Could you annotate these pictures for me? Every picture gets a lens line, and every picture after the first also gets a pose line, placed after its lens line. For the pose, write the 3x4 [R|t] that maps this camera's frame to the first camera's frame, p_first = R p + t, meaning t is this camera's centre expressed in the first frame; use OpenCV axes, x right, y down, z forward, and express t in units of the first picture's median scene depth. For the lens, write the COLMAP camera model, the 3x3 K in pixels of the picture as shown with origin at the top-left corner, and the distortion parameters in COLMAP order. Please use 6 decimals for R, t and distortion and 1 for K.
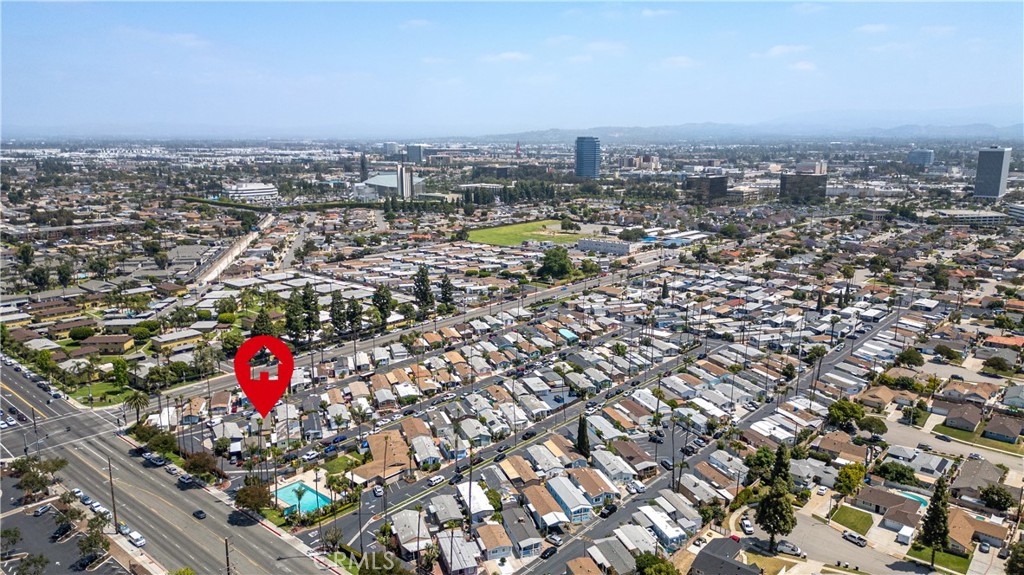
lens RADIAL K [[711.6, 0, 516.1], [0, 711.6, 281.6], [0, 0, 1]] dist [0.062222, -0.055278]
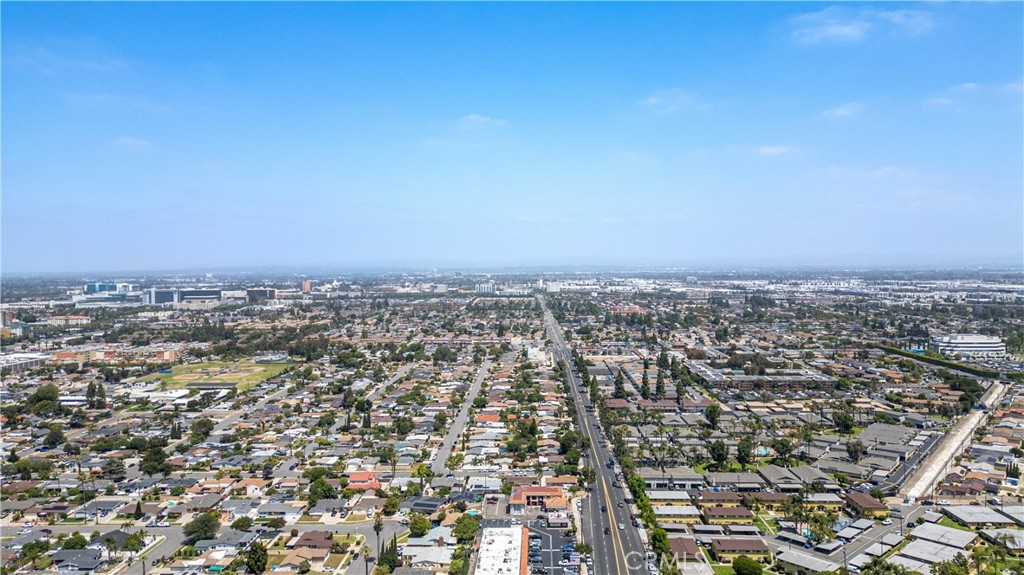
lens RADIAL K [[711.6, 0, 516.1], [0, 711.6, 281.6], [0, 0, 1]] dist [0.062222, -0.055278]
pose [[0.625596, 0.012687, -0.780044, -0.057905], [-0.149863, 0.983201, -0.104199, -0.037837], [0.765618, 0.182086, 0.616988, 0.101623]]
